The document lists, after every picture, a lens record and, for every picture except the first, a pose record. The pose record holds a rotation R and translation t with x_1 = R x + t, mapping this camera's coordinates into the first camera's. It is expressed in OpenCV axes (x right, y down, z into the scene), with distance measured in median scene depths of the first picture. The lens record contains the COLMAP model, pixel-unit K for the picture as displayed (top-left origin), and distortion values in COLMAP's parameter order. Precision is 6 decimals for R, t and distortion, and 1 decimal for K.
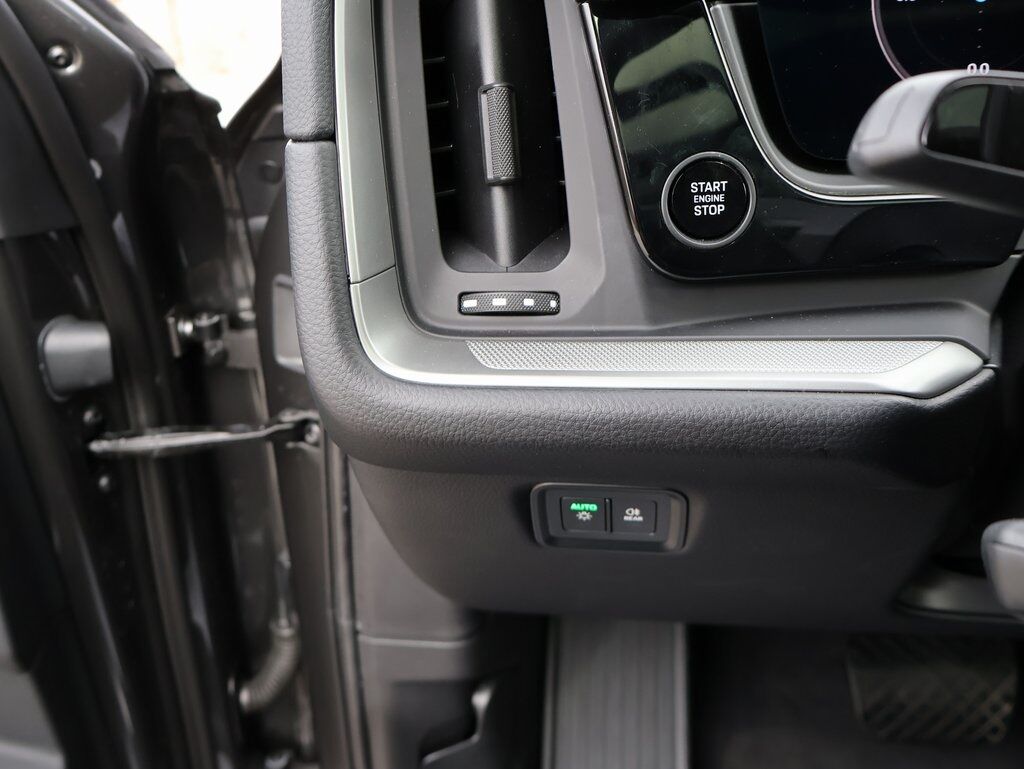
lens RADIAL K [[976.9, 0, 490.0], [0, 976.9, 401.2], [0, 0, 1]] dist [-0.014767, 0.000000]
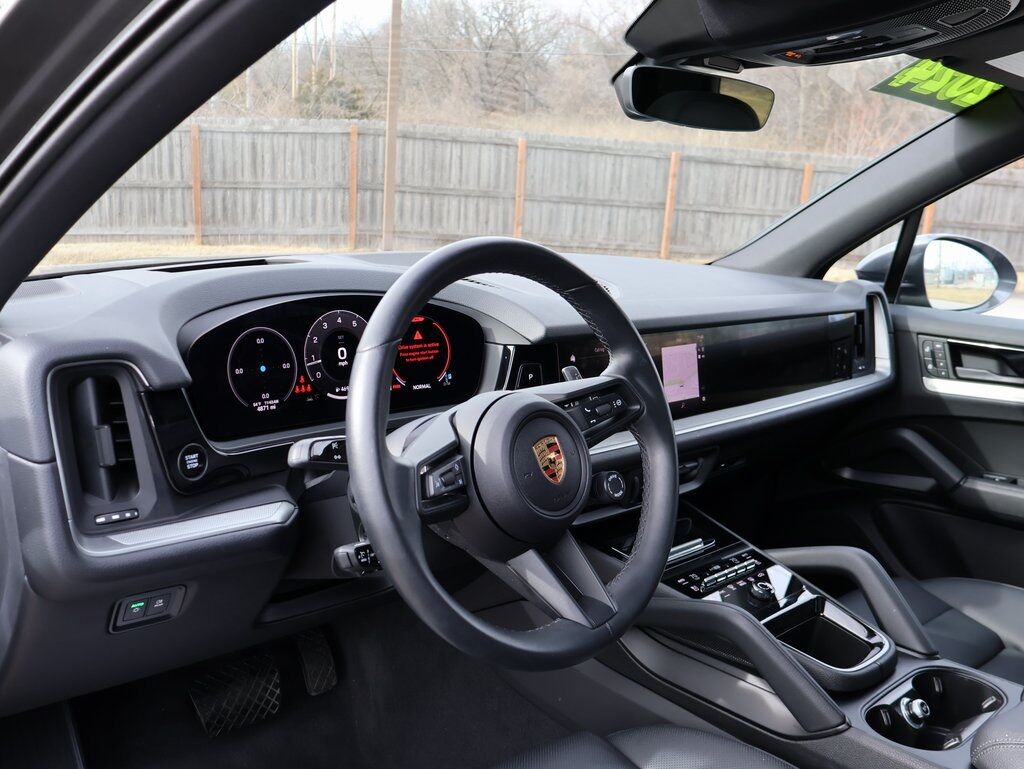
lens RADIAL K [[976.9, 0, 507.1], [0, 976.9, 363.4], [0, 0, 1]] dist [-0.014767, 0.000000]
pose [[0.633426, -0.061073, 0.771390, -1.139961], [0.200664, 0.975743, -0.087522, -0.068601], [-0.747333, 0.210229, 0.630316, -1.199940]]
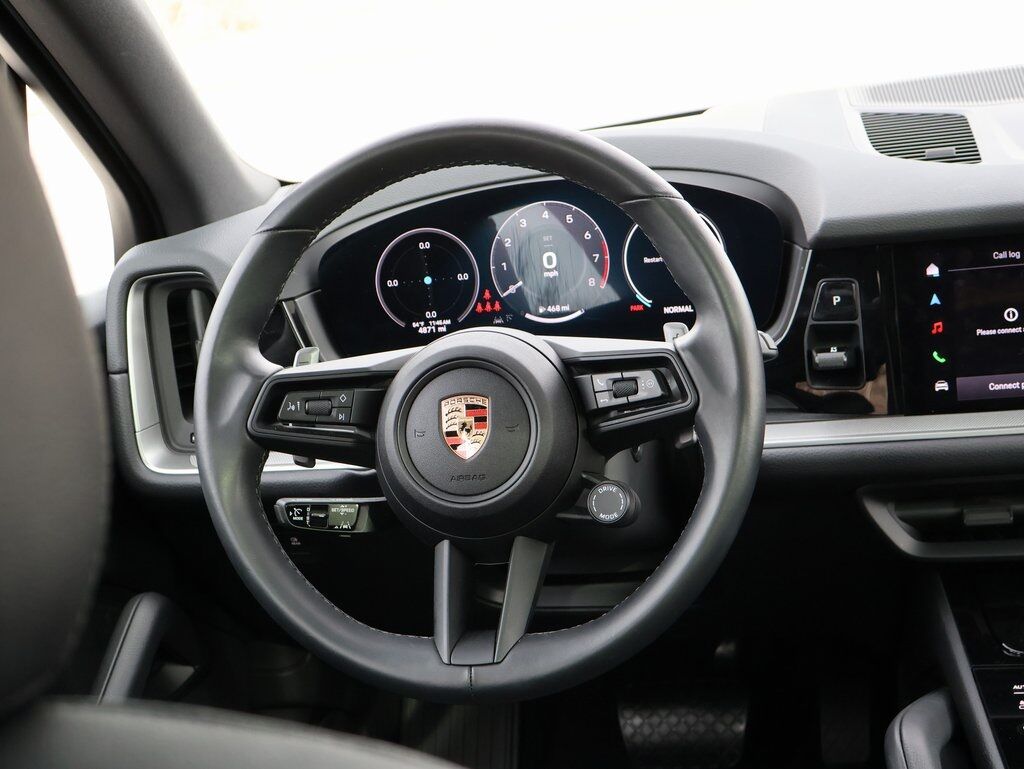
lens RADIAL K [[1806.0, 0, 477.0], [0, 1806.0, 360.0], [0, 0, 1]] dist [-0.017522, 0.000000]
pose [[0.987372, -0.055356, -0.148436, 1.211502], [0.036605, 0.991329, -0.126204, 0.259532], [0.154135, 0.119176, 0.980836, -2.886845]]
